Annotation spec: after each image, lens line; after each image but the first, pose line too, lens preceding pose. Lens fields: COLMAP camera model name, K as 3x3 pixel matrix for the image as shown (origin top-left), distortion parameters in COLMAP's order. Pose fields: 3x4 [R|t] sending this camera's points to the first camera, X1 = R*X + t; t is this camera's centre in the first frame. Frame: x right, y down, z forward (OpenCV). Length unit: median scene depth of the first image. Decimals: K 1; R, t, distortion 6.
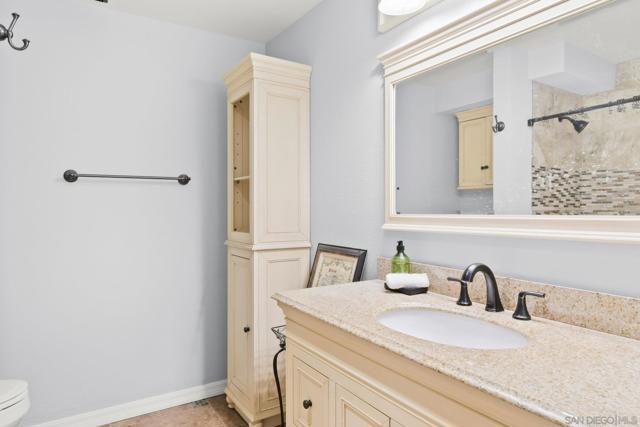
lens RADIAL K [[403.1, 0, 318.9], [0, 403.1, 213.8], [0, 0, 1]] dist [0.001095, -0.000842]
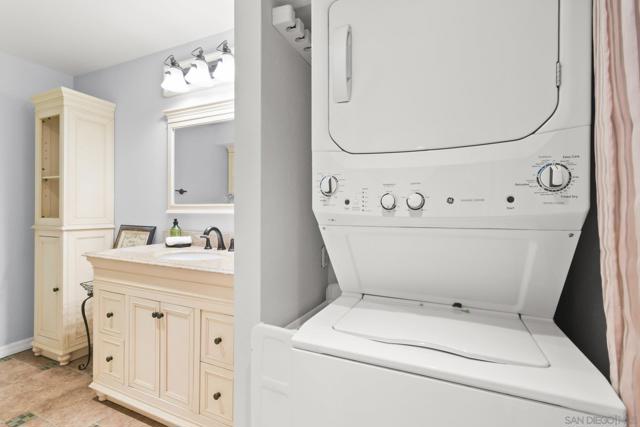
lens RADIAL K [[293.7, 0, 323.9], [0, 293.7, 213.9], [0, 0, 1]] dist [0.003928, -0.000742]
pose [[0.831989, 0.003152, 0.554783, 0.020119], [-0.002204, 0.999995, -0.002376, 0.034980], [-0.554788, 0.000754, 0.831992, -0.326093]]
